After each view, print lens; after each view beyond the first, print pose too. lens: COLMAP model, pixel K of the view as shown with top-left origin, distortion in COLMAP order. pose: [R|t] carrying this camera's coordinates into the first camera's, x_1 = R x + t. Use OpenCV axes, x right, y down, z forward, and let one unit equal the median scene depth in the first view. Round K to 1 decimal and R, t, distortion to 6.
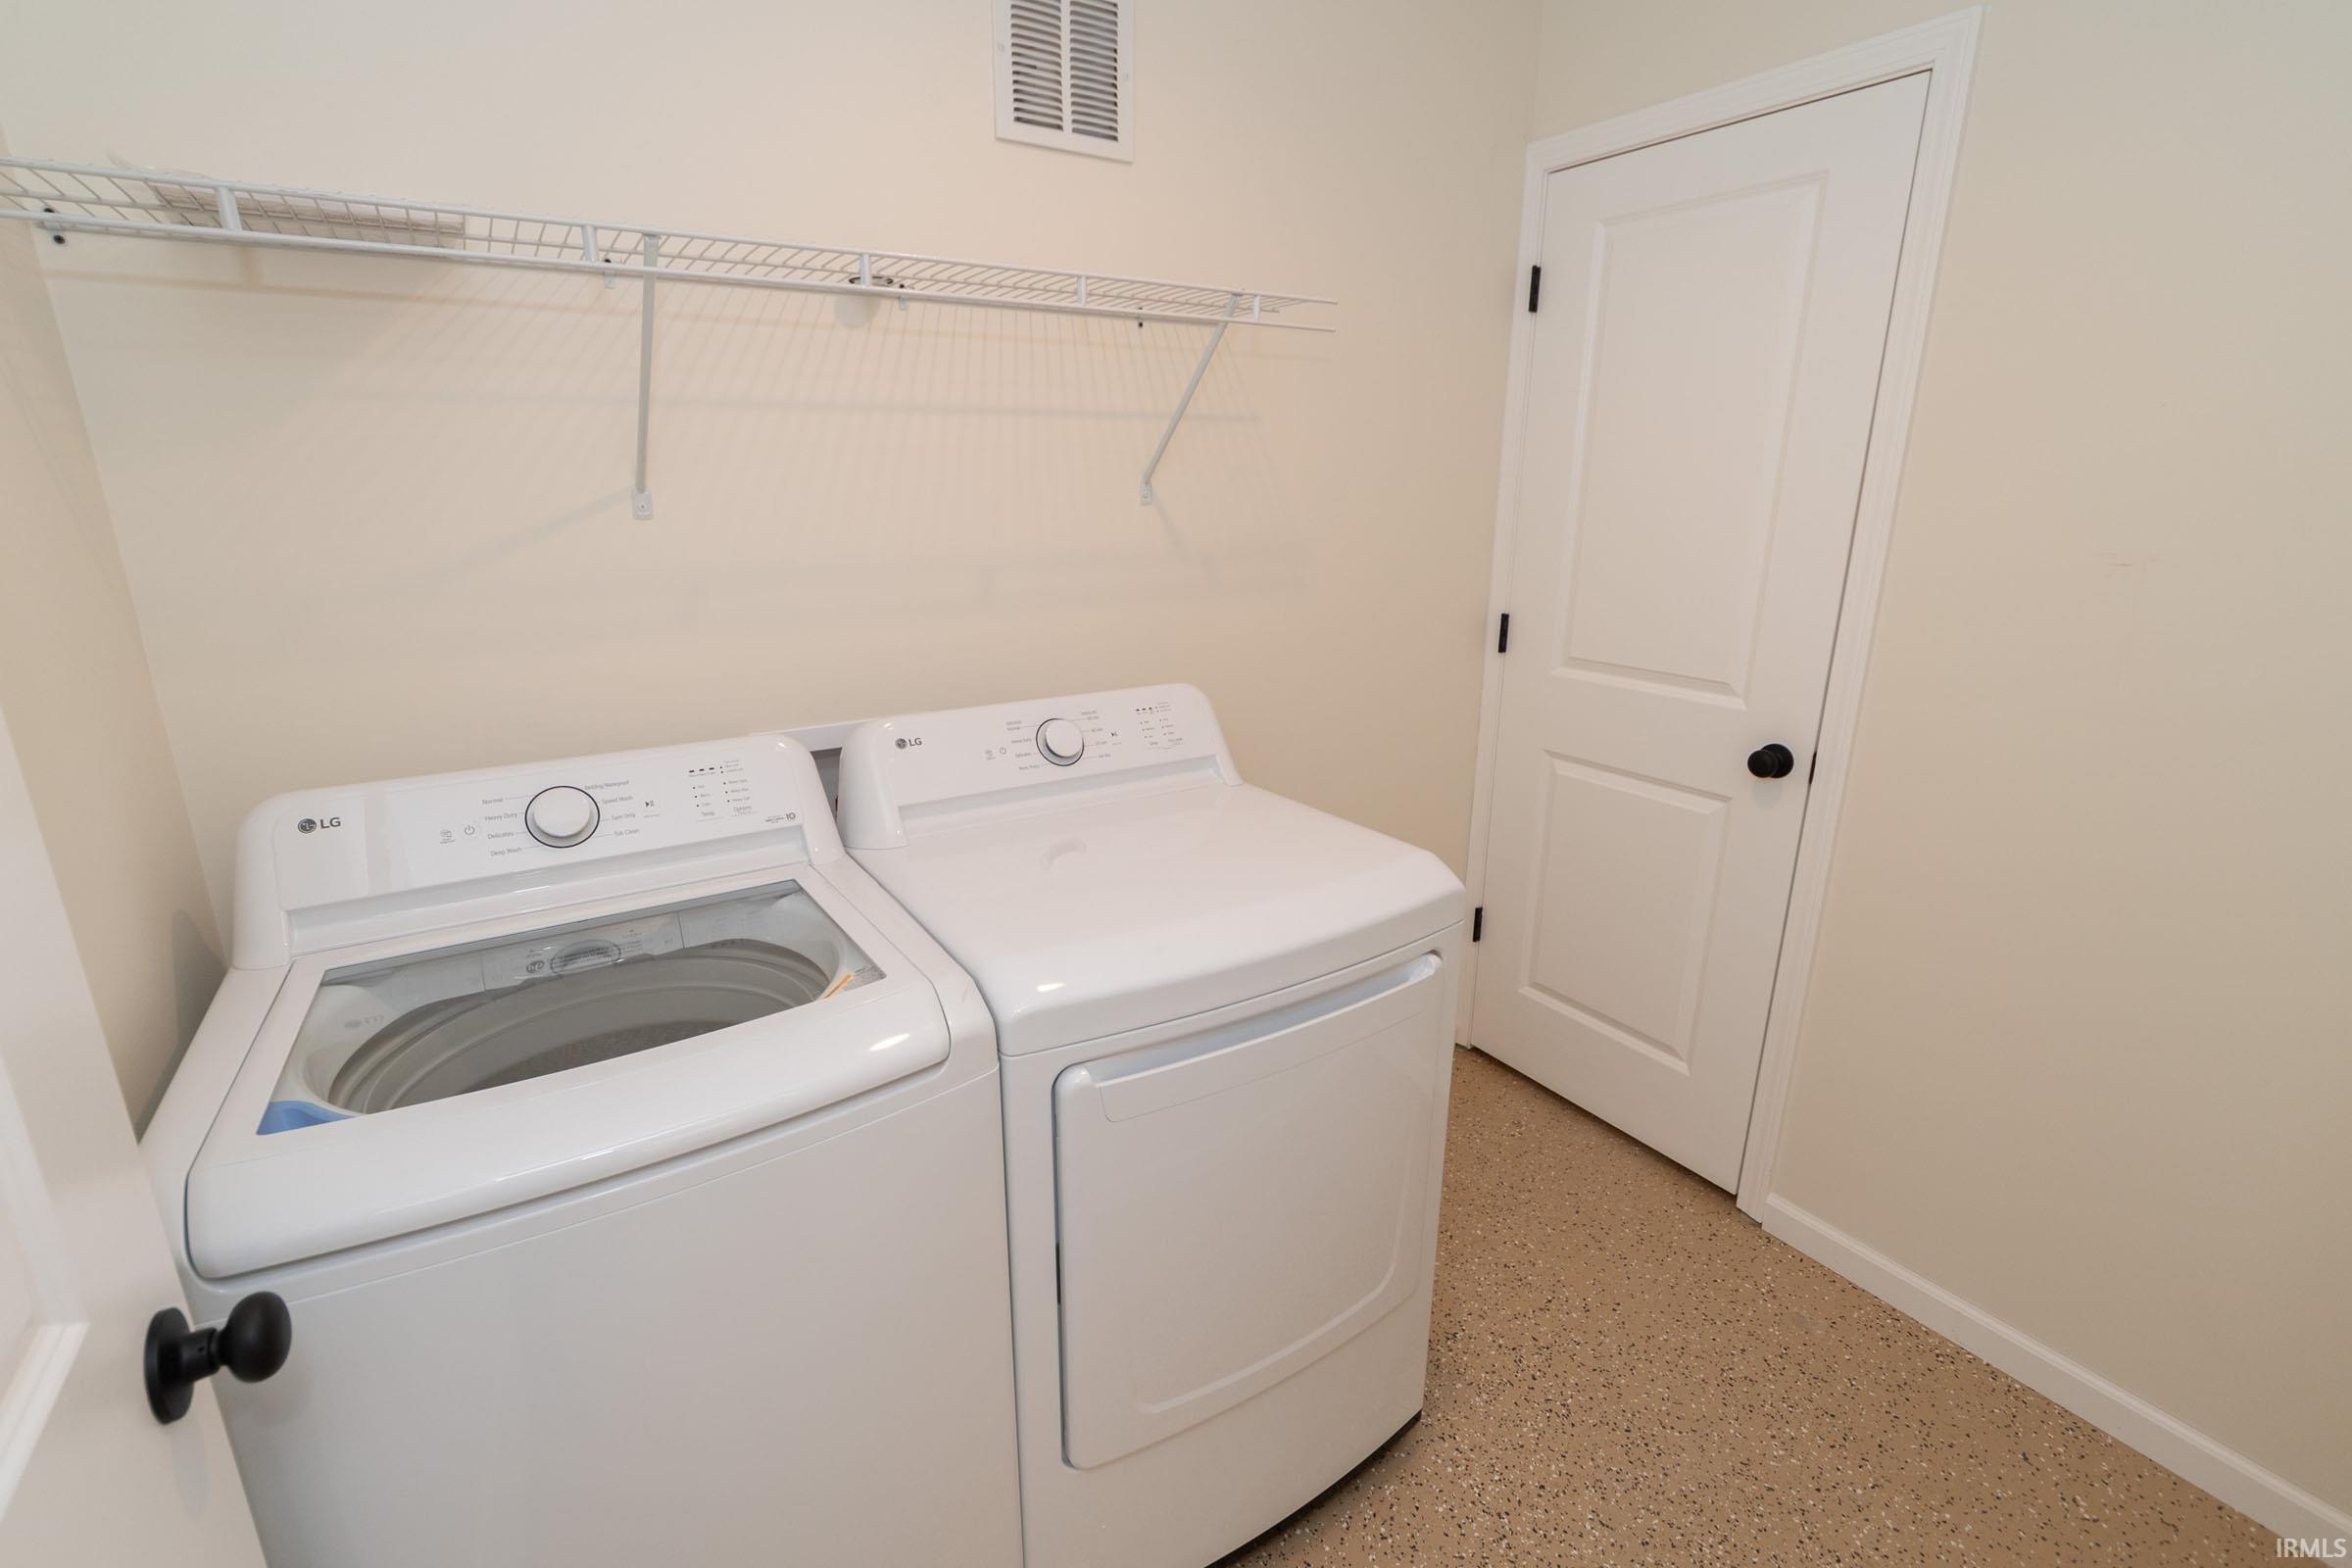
lens RADIAL K [[1055.3, 0, 1146.0], [0, 1055.3, 775.6], [0, 0, 1]] dist [-0.001827, -0.000275]
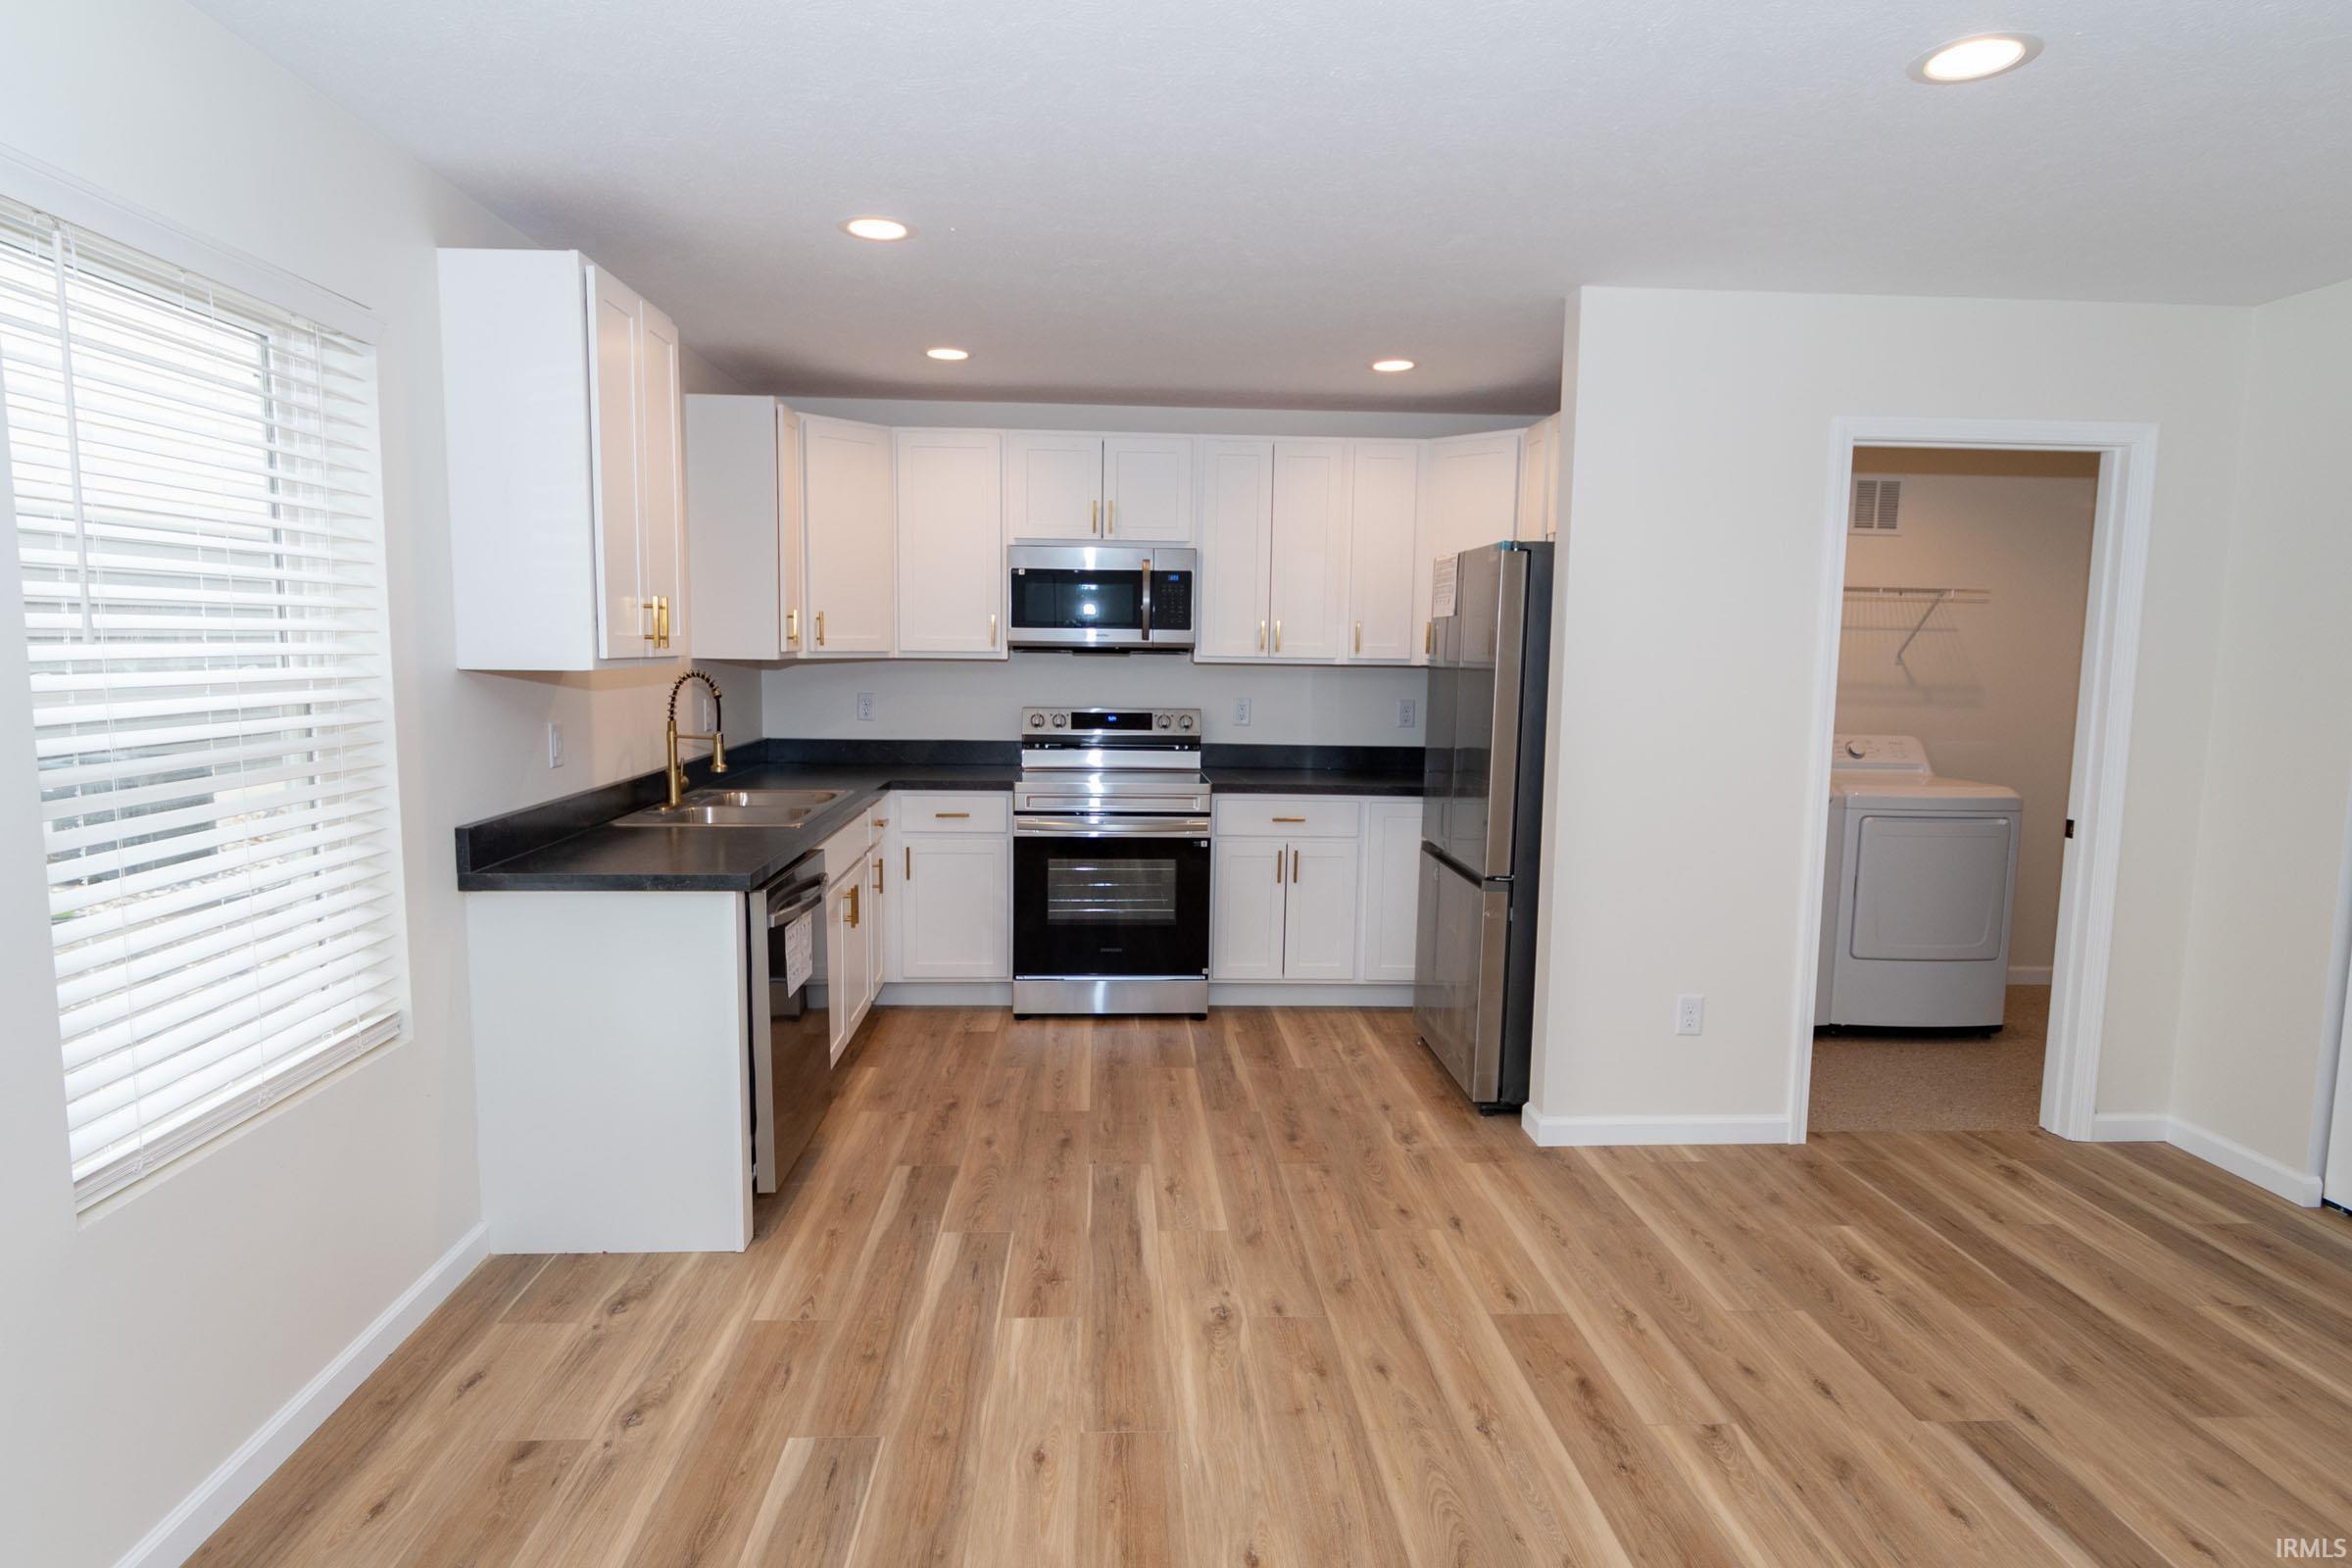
lens RADIAL K [[1276.3, 0, 1162.1], [0, 1276.3, 773.9], [0, 0, 1]] dist [0.002141, -0.000832]
pose [[0.871400, 0.067987, -0.485839, -0.030782], [-0.149459, 0.980062, -0.130921, 0.633159], [0.467252, 0.186698, 0.864187, -2.322662]]
